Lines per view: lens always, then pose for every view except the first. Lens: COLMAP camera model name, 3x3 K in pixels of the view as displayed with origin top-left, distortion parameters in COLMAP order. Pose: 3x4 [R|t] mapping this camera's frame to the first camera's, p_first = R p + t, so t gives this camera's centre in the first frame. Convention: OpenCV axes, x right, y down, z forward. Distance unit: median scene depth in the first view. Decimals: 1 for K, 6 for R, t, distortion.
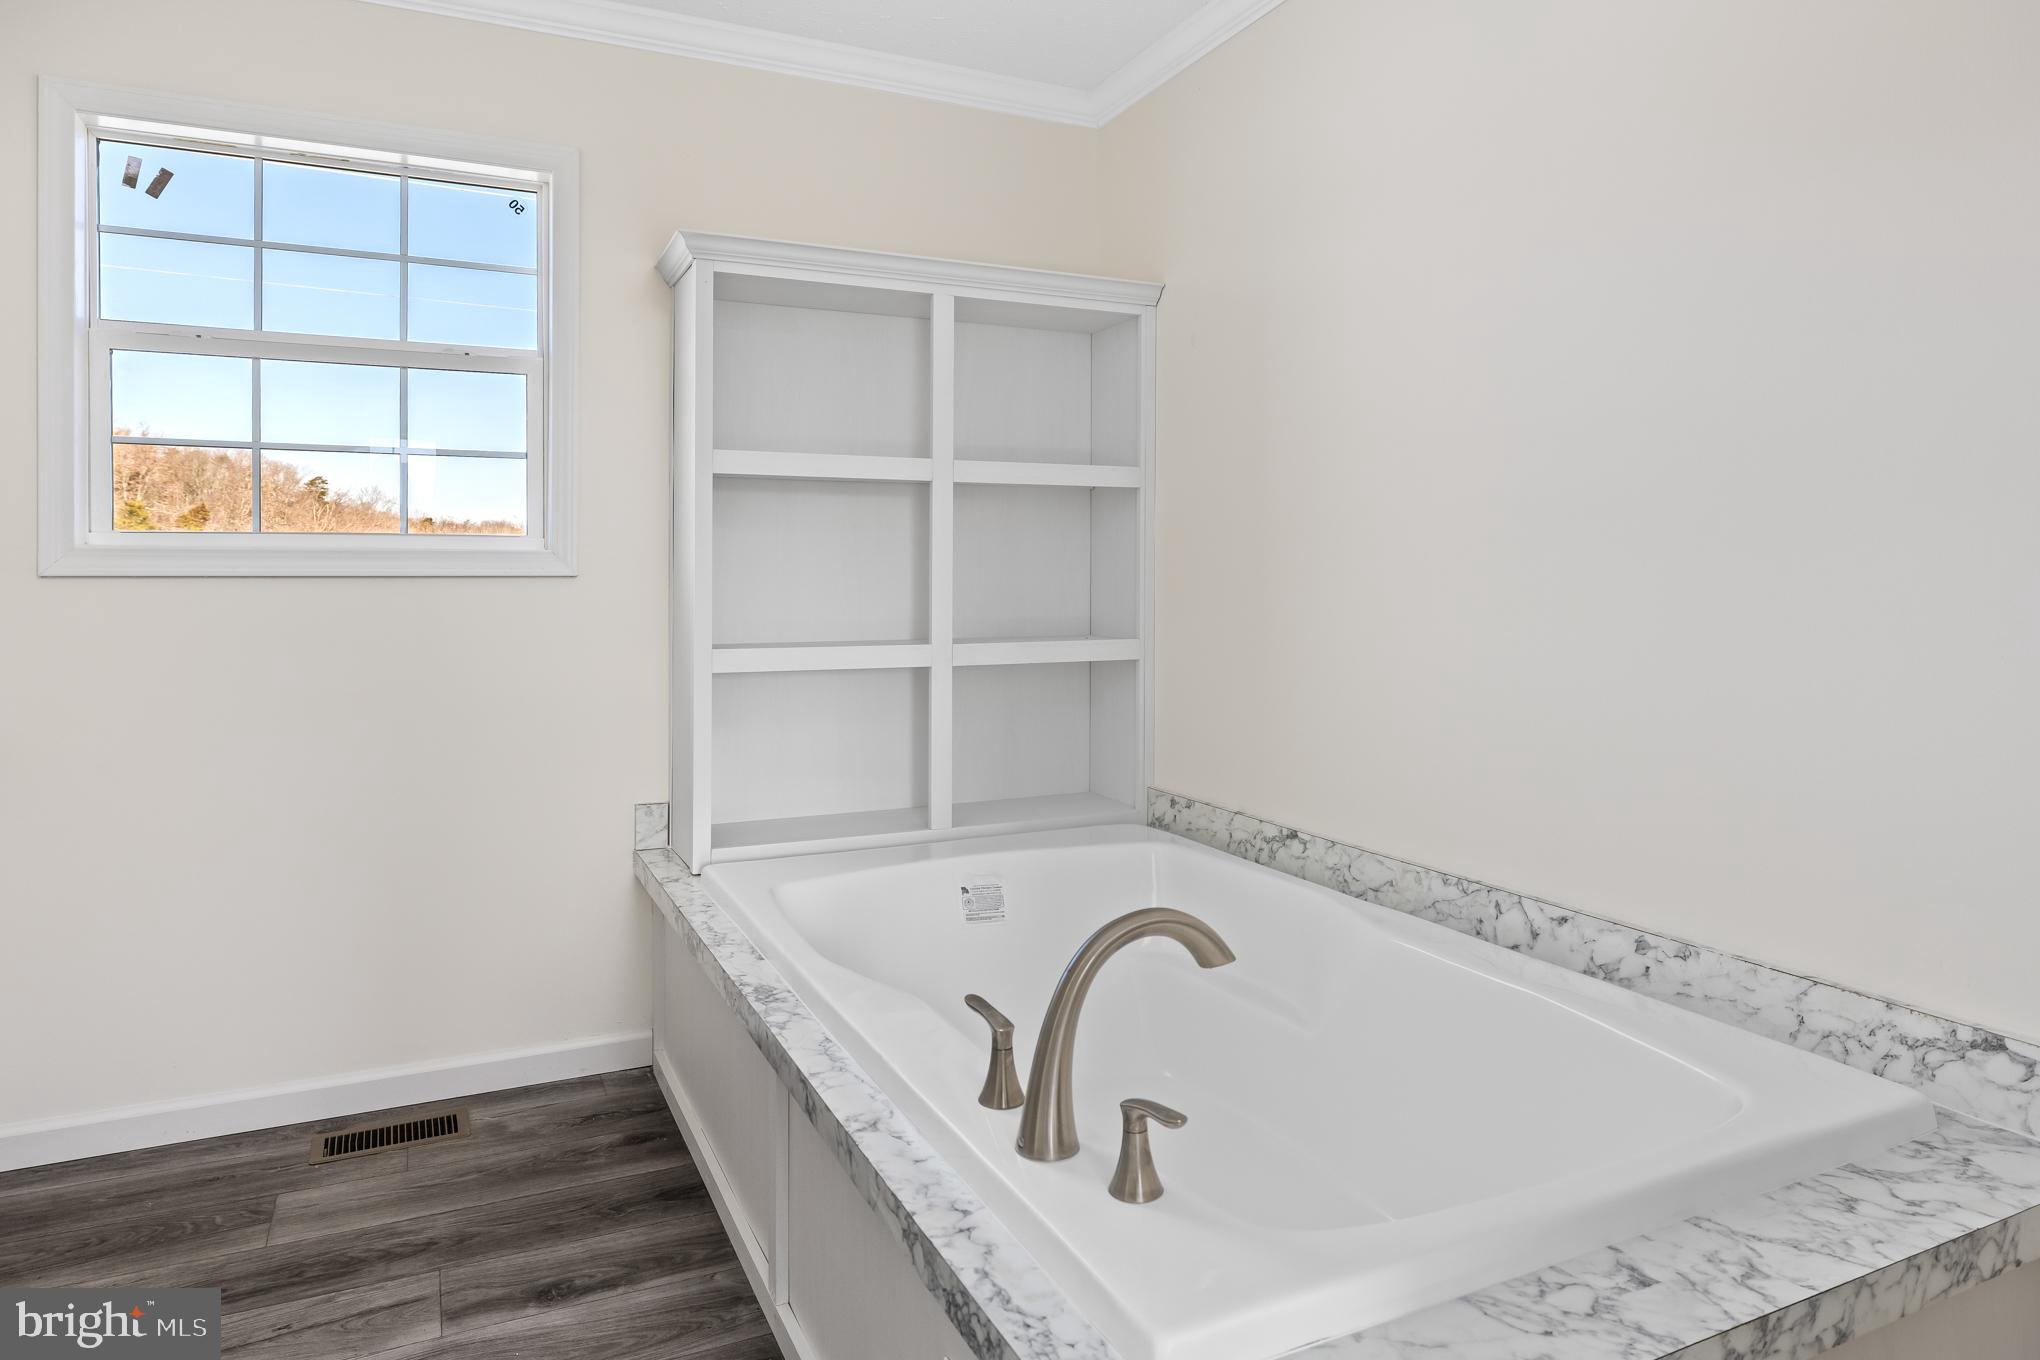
lens RADIAL K [[1246.0, 0, 1013.8], [0, 1246.0, 580.0], [0, 0, 1]] dist [-0.001413, -0.000819]
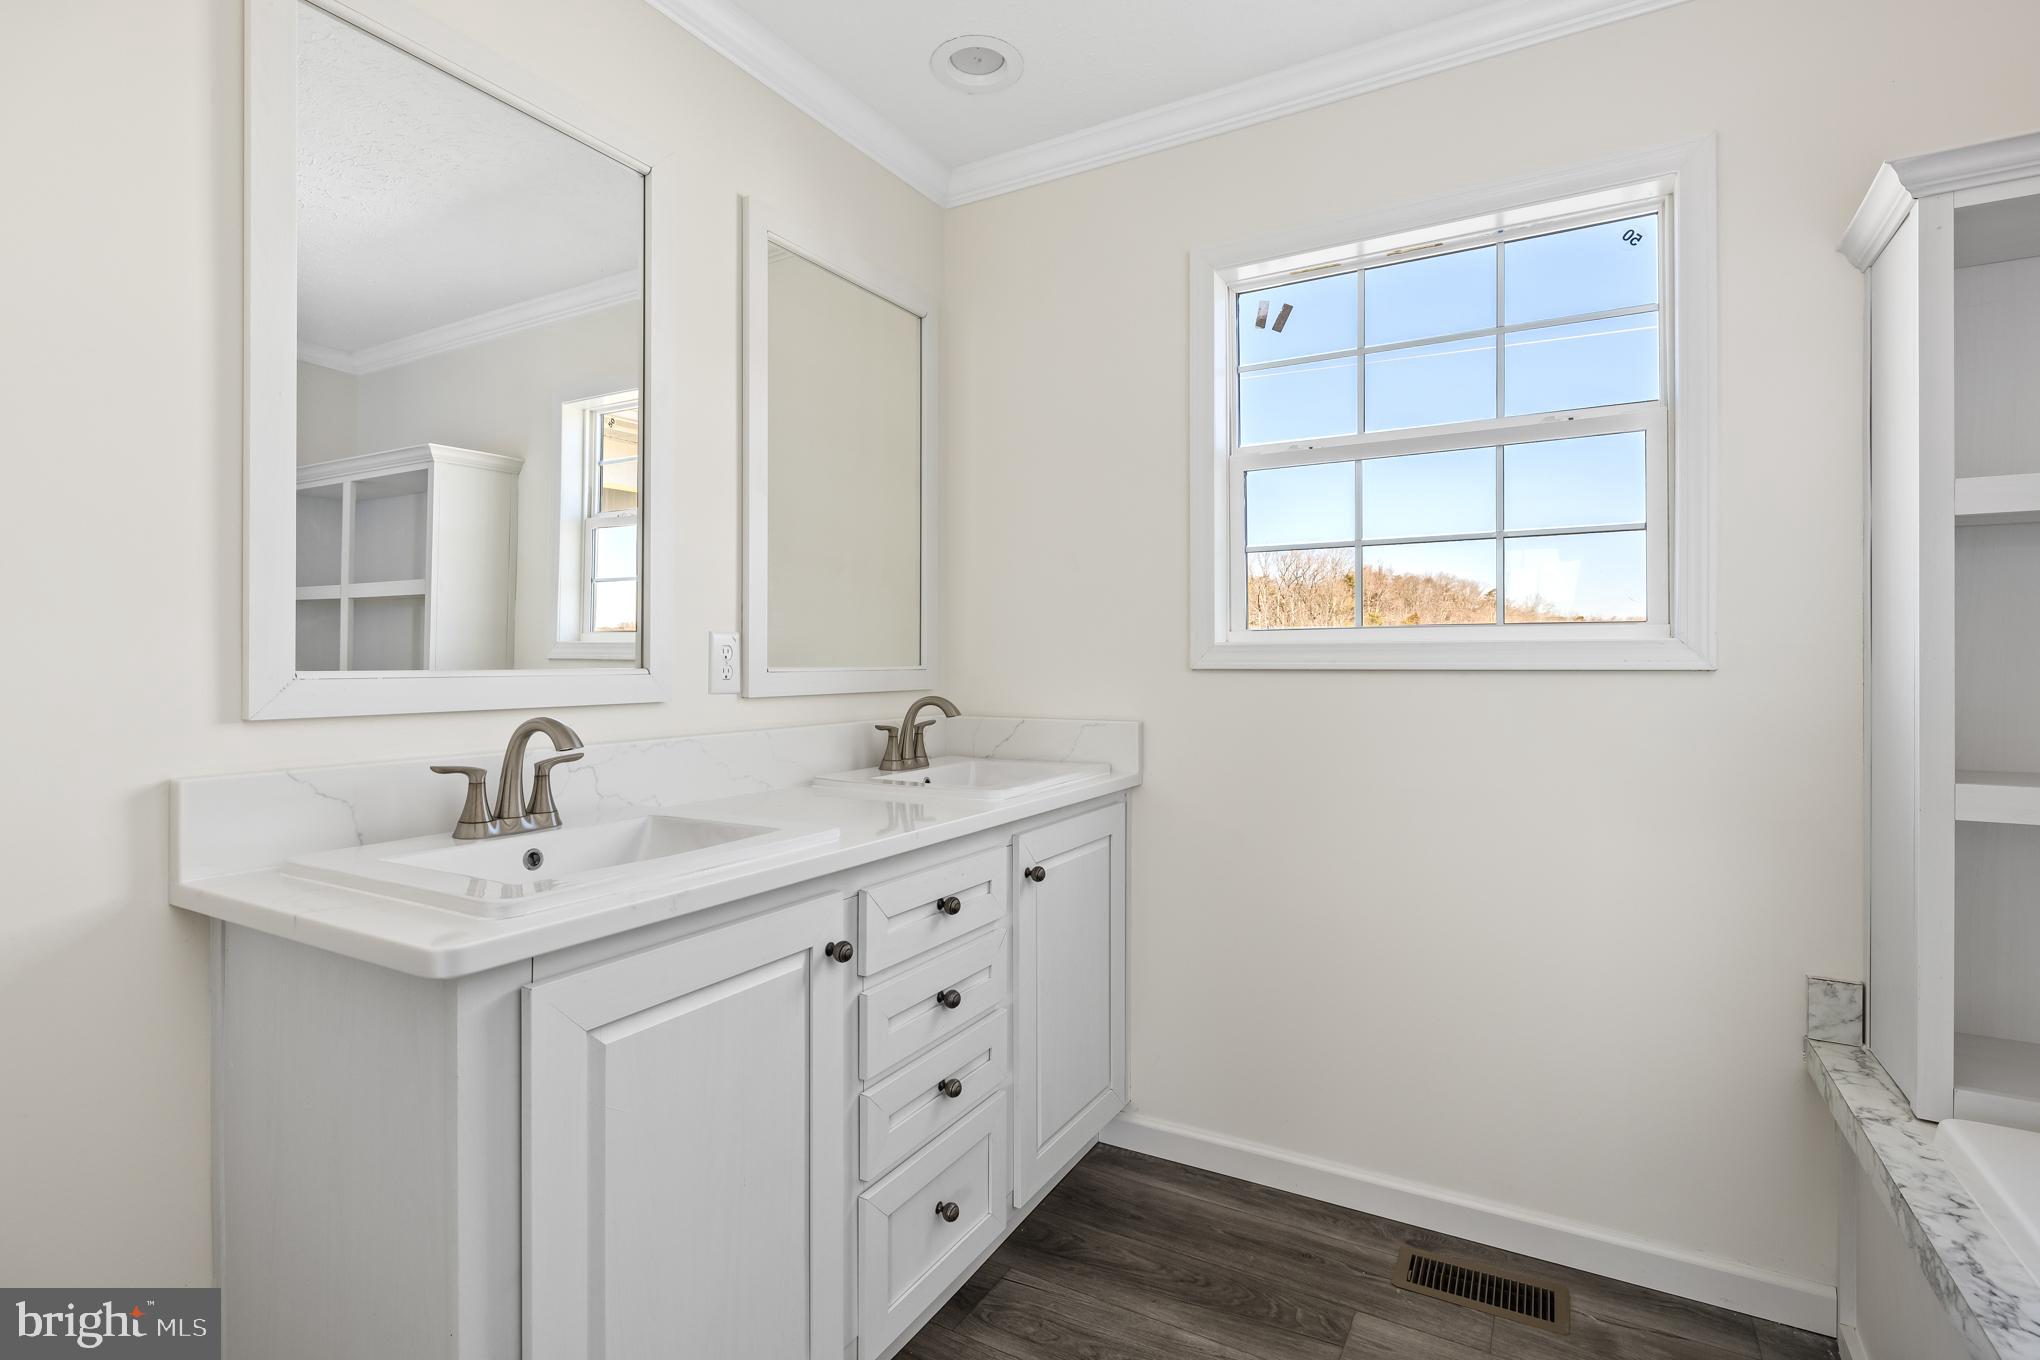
lens RADIAL K [[977.6, 0, 1016.5], [0, 977.6, 658.5], [0, 0, 1]] dist [-0.007104, 0.003713]
pose [[0.568790, -0.005252, -0.822466, -0.102156], [-0.002146, 0.999967, -0.007870, -0.005450], [0.822480, 0.006241, 0.568760, 0.307122]]
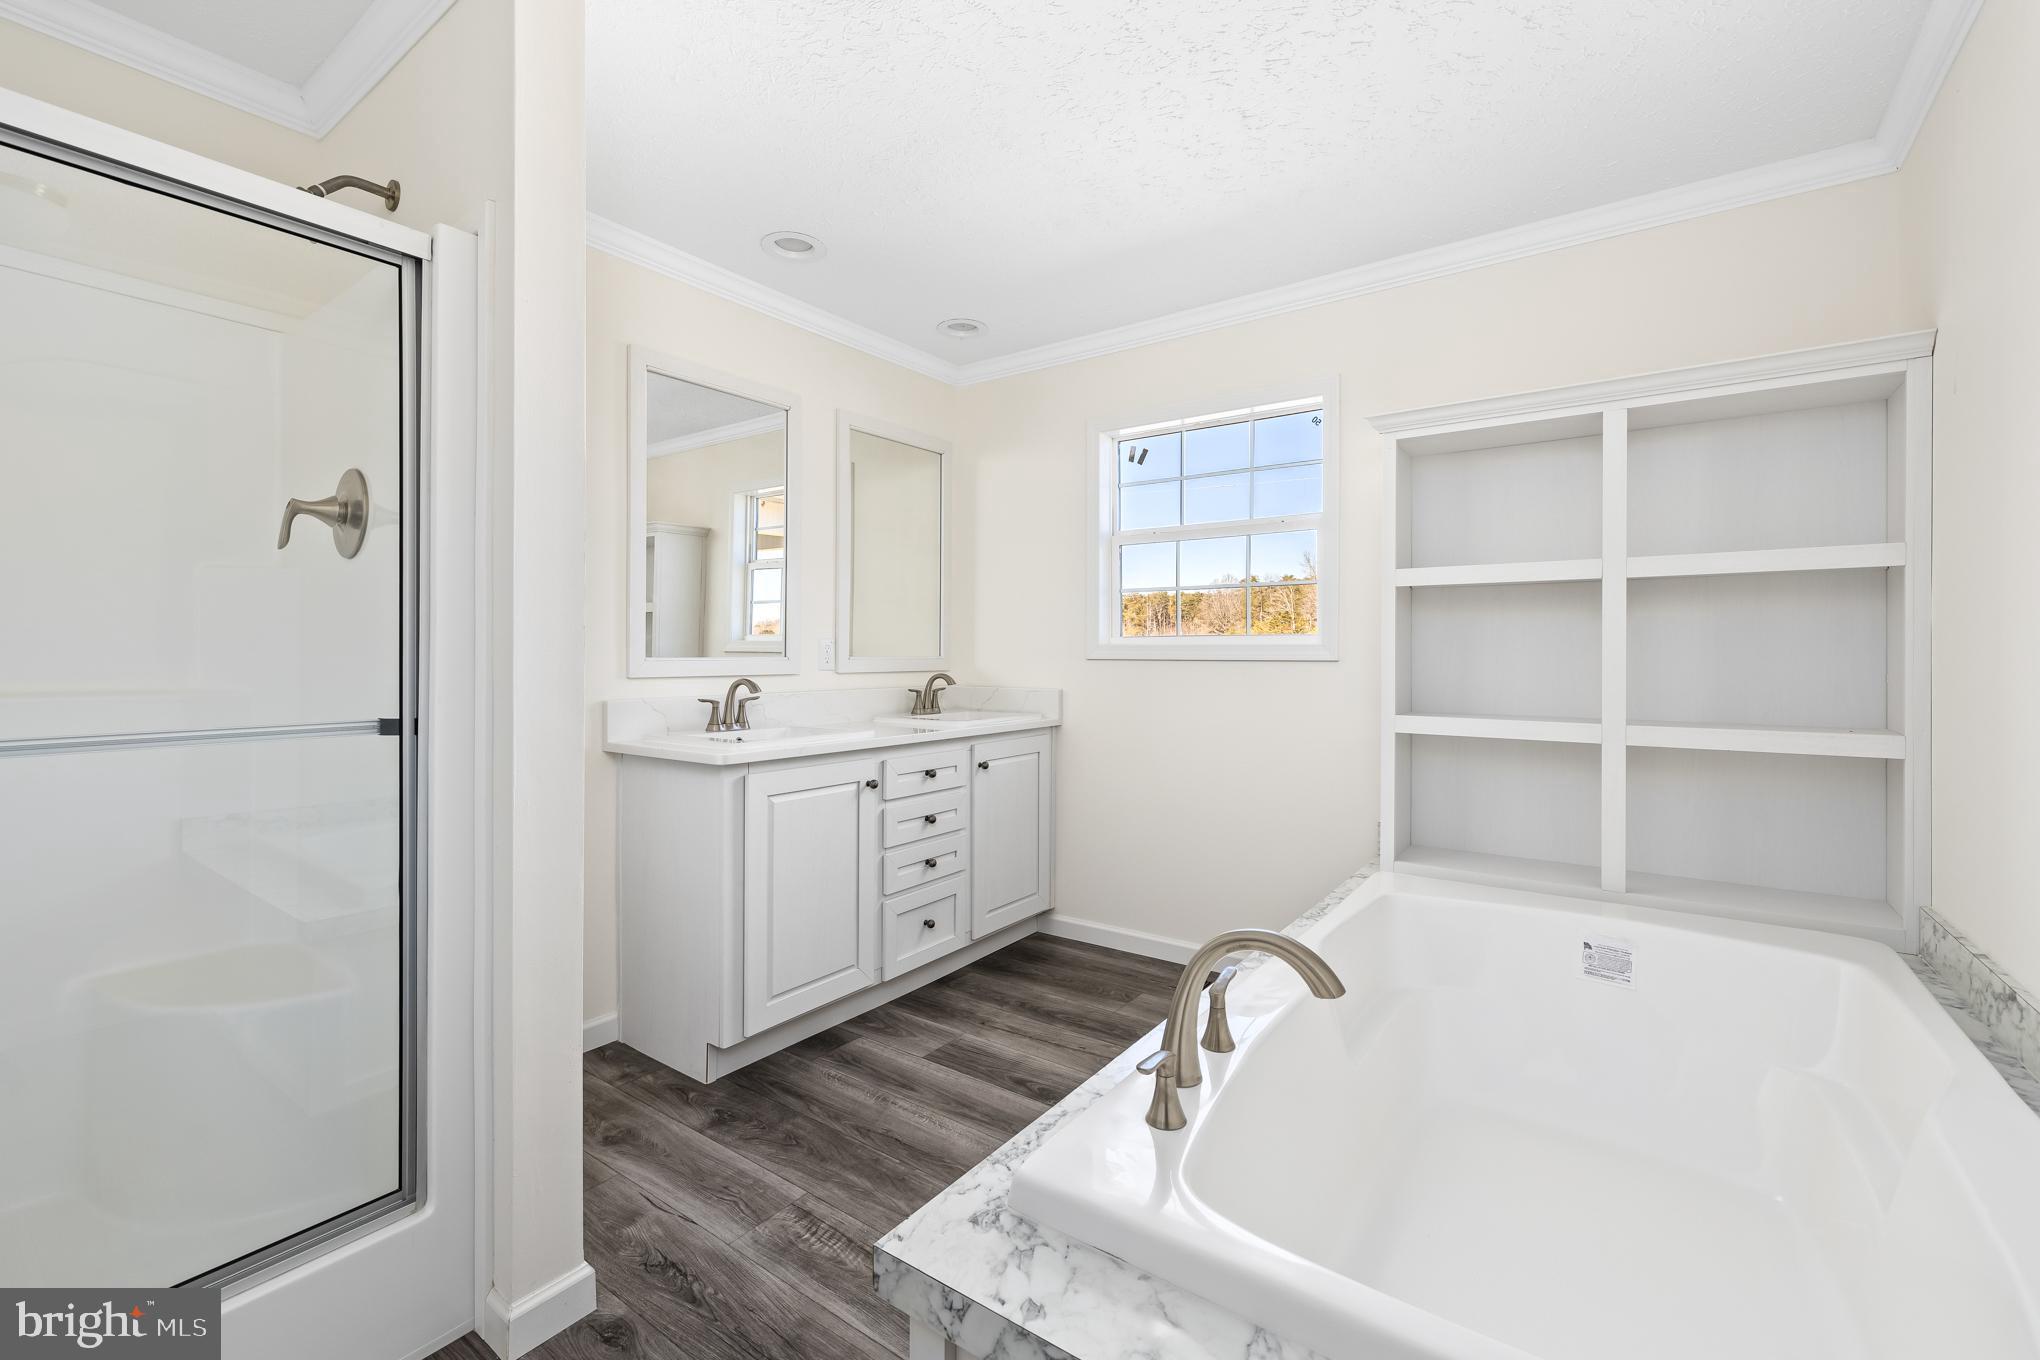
lens RADIAL K [[861.6, 0, 1006.2], [0, 861.6, 649.1], [0, 0, 1]] dist [-0.002883, 0.001494]
pose [[0.481016, -0.004997, -0.876698, 0.387474], [-0.007063, 0.999929, -0.009575, -0.005187], [0.876683, 0.010797, 0.480946, 0.172732]]
